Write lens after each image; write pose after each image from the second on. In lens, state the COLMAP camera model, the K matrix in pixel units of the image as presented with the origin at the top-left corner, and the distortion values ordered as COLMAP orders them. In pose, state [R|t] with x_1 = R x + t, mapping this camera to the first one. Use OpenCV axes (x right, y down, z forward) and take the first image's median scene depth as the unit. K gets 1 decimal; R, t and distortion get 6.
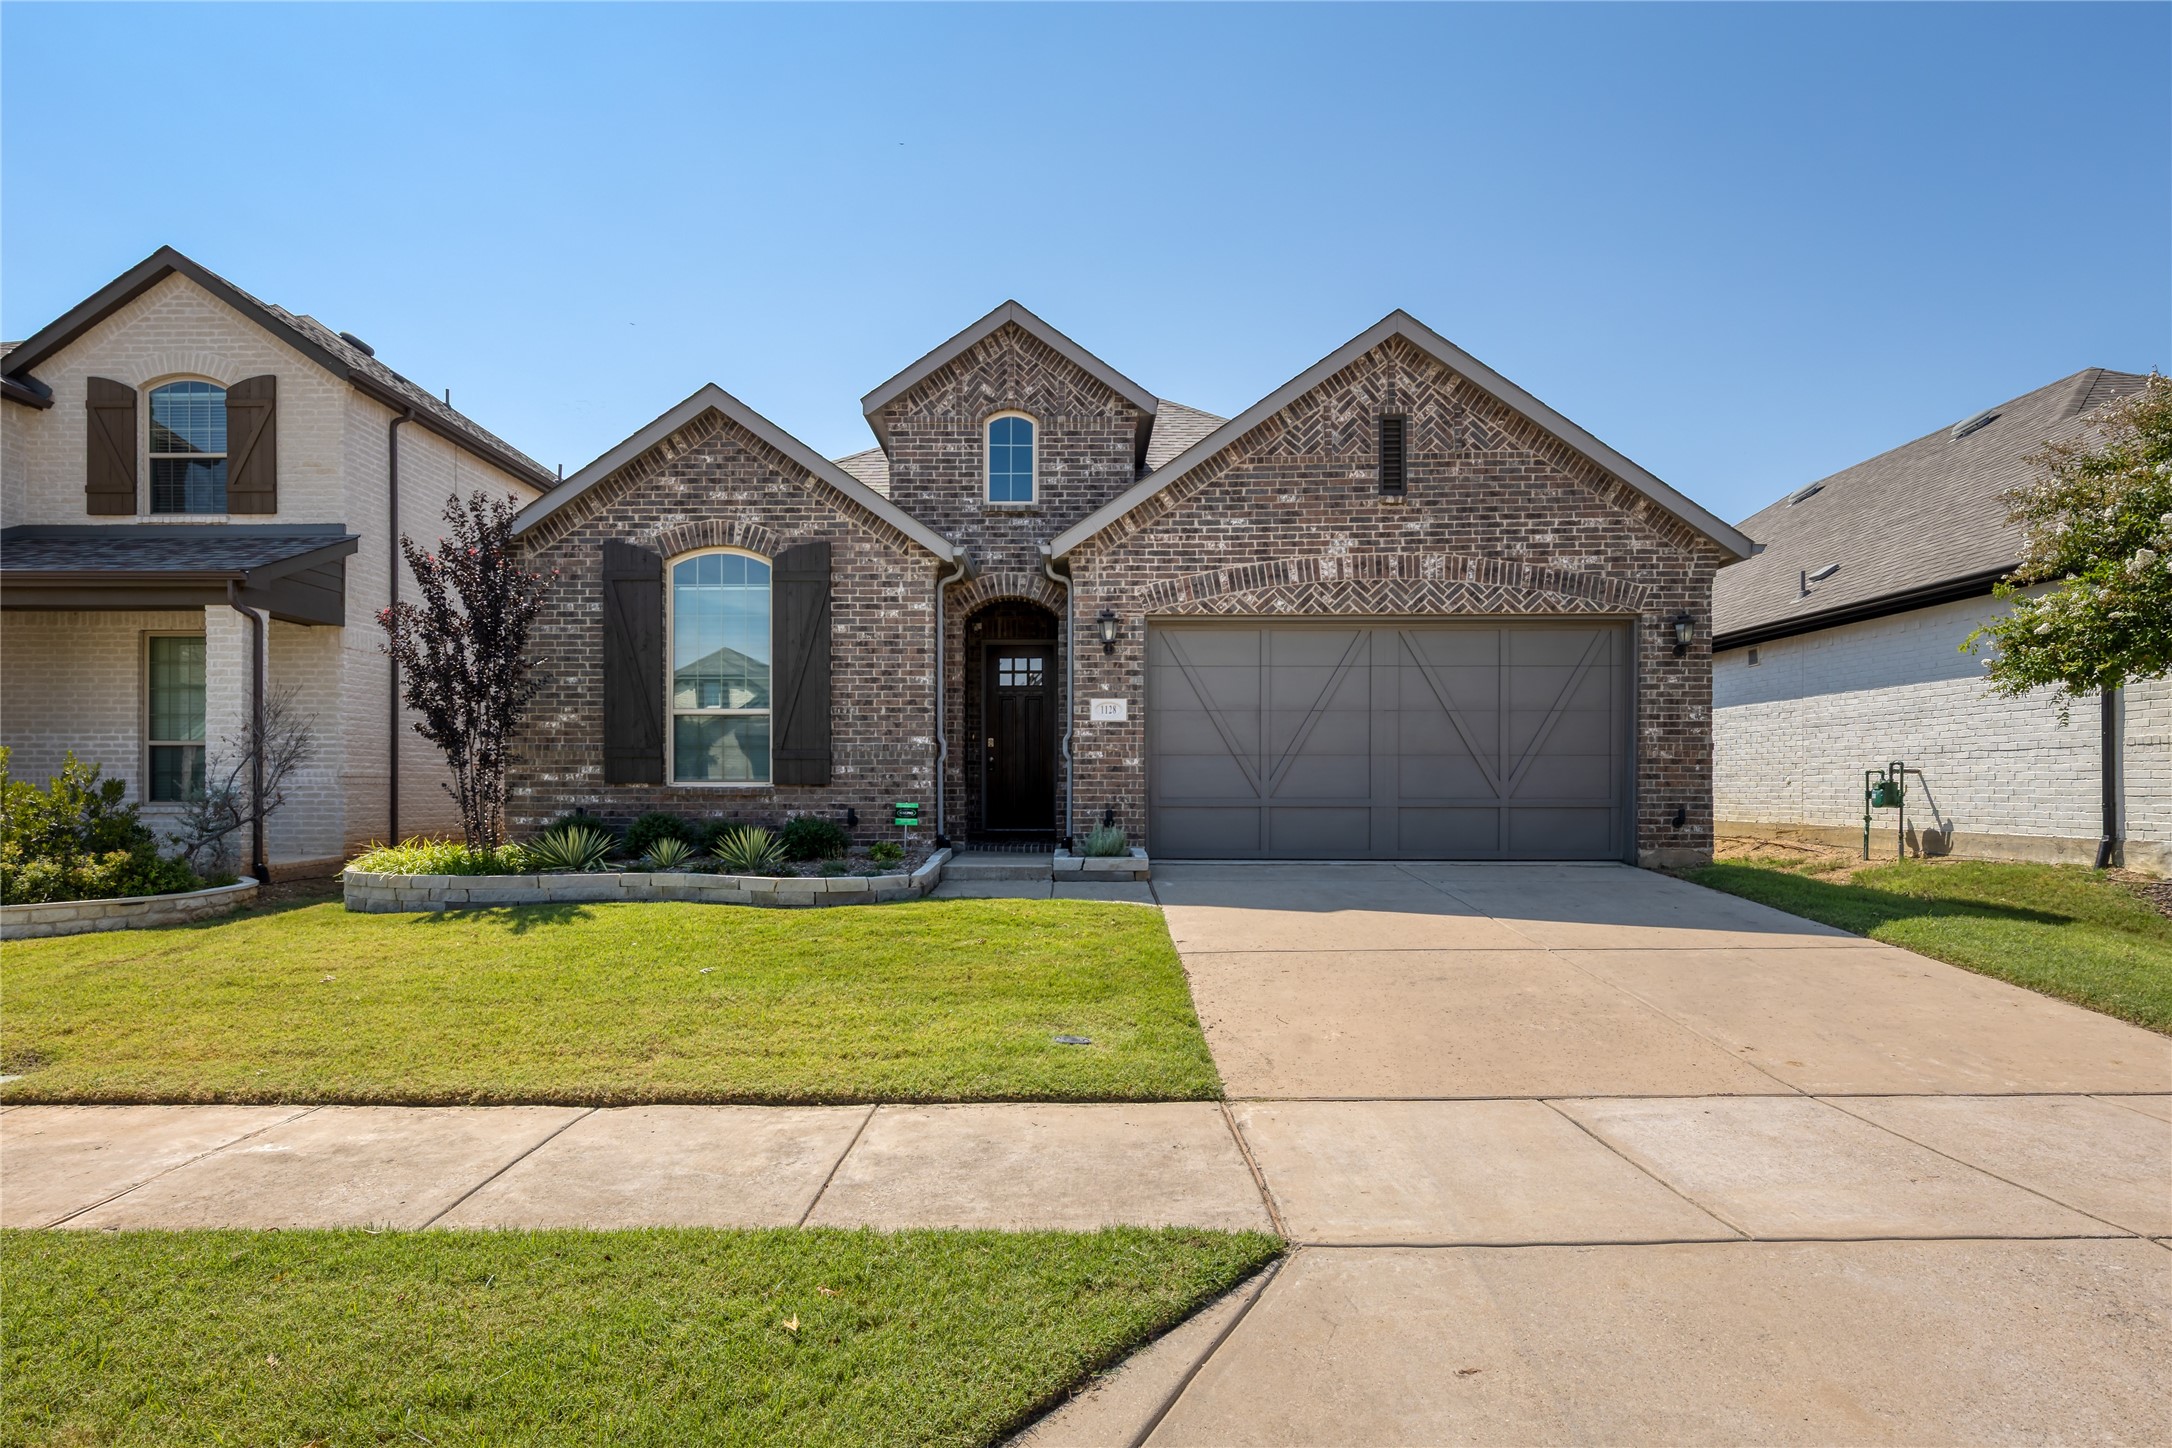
lens RADIAL K [[1069.9, 0, 1078.3], [0, 1069.9, 725.7], [0, 0, 1]] dist [0.000260, 0.000006]
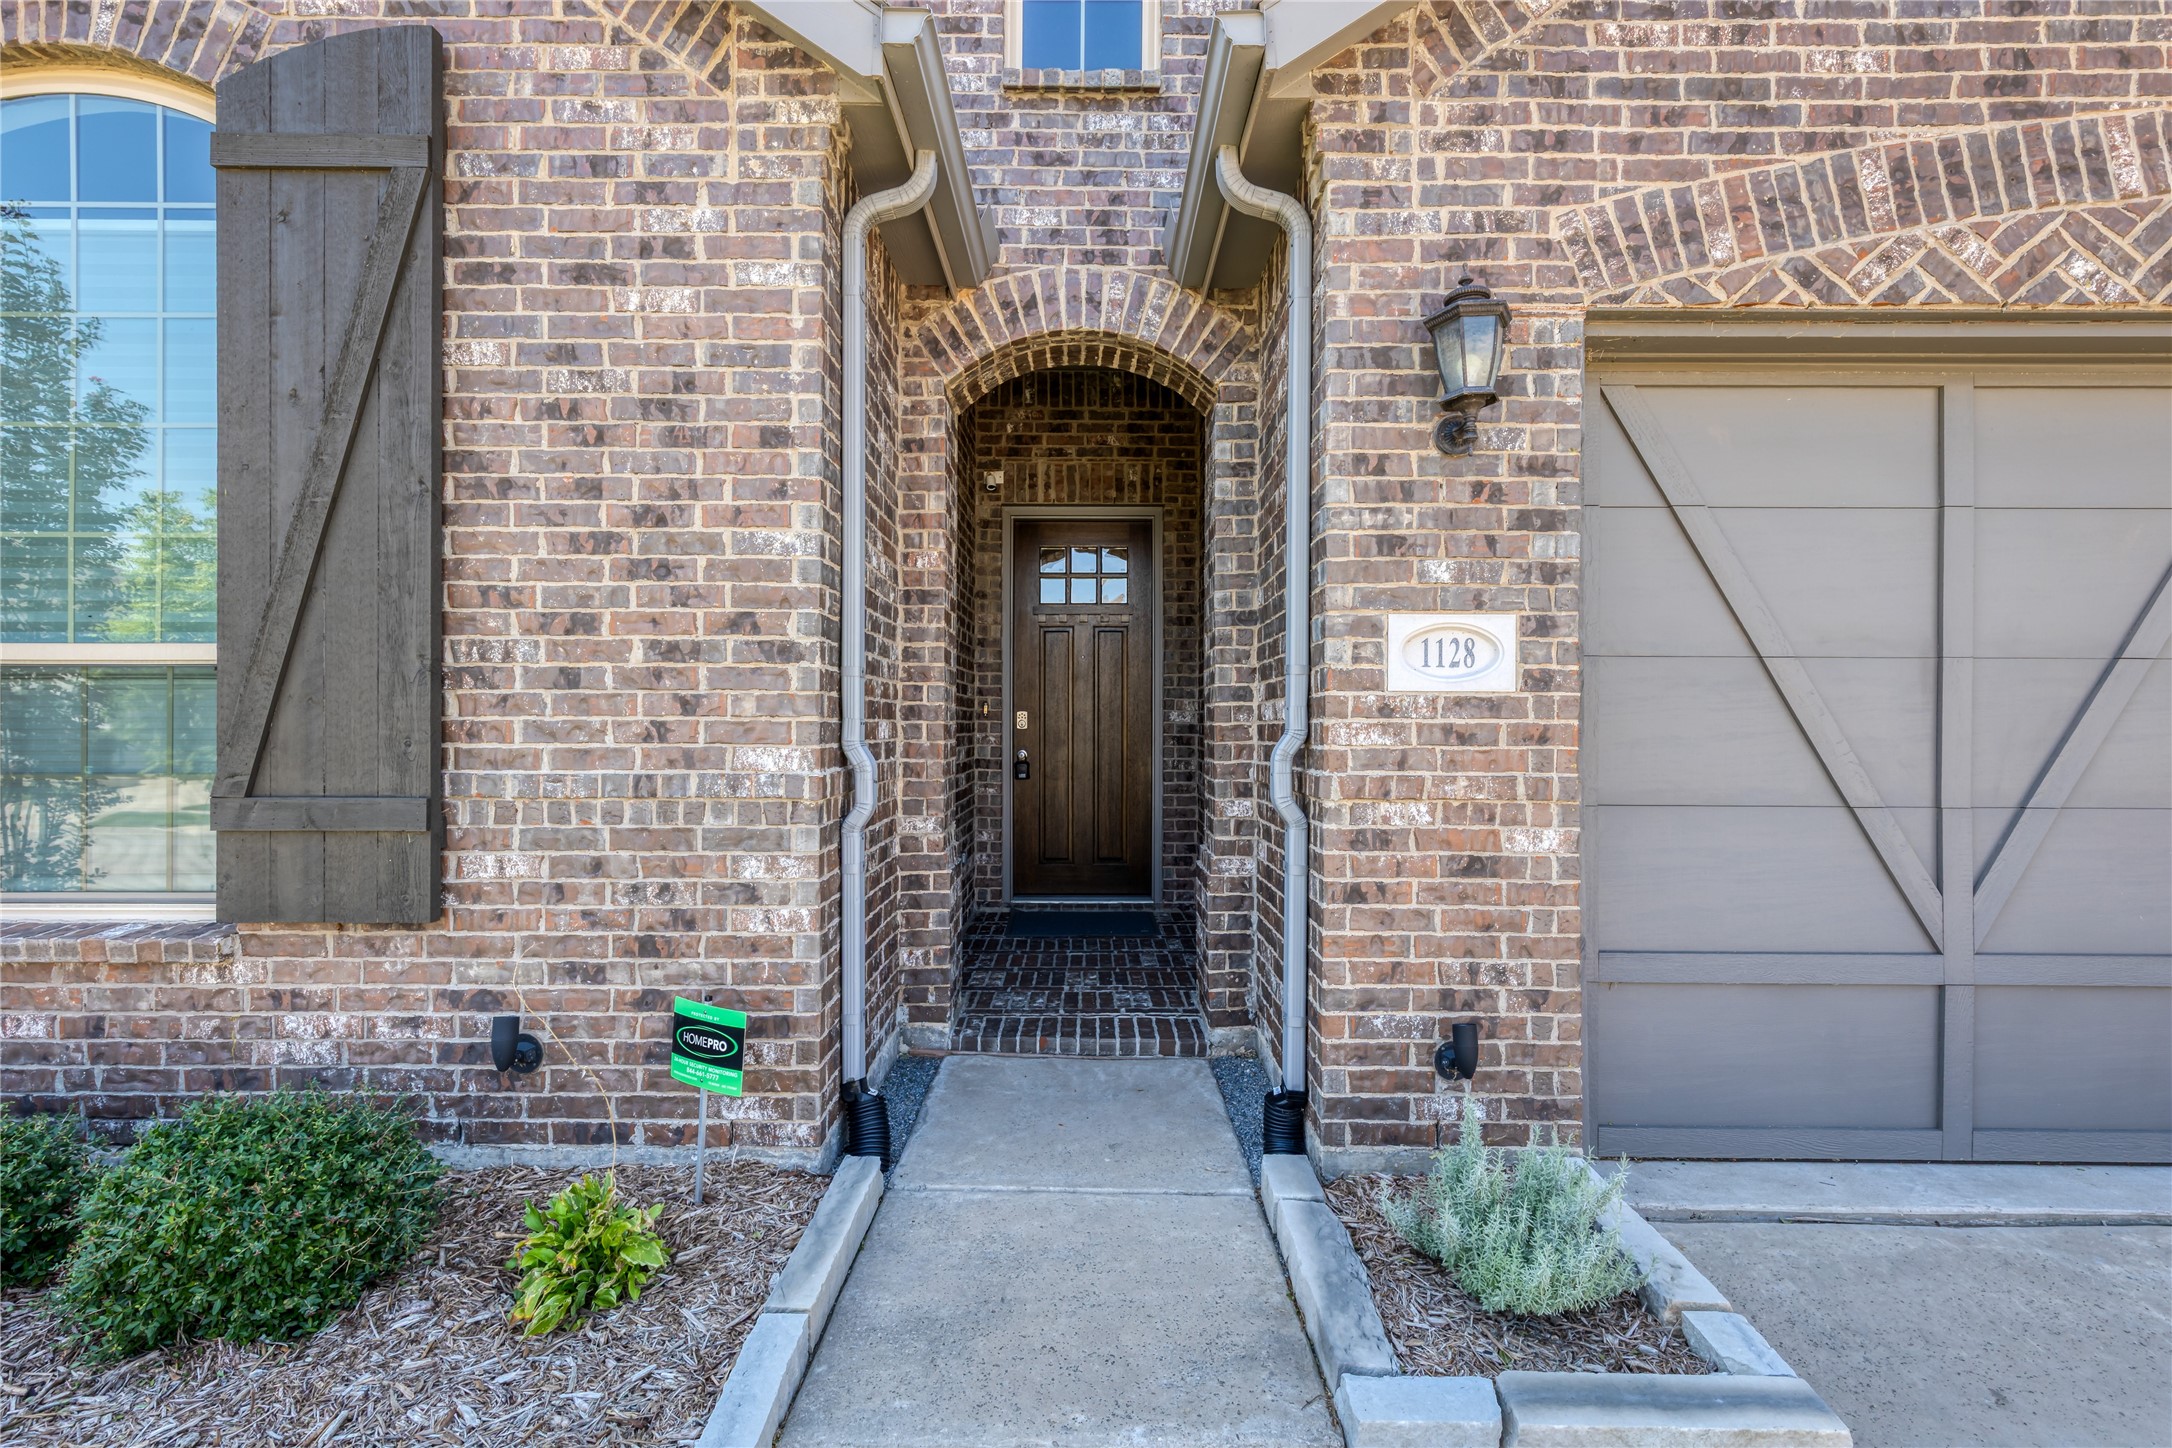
lens RADIAL K [[982.8, 0, 1112.4], [0, 982.8, 682.0], [0, 0, 1]] dist [0.004425, -0.000099]
pose [[0.999888, 0.004164, 0.014381, -0.063341], [-0.004323, 0.999929, 0.011065, -0.009750], [-0.014334, -0.011126, 0.999835, 0.744748]]
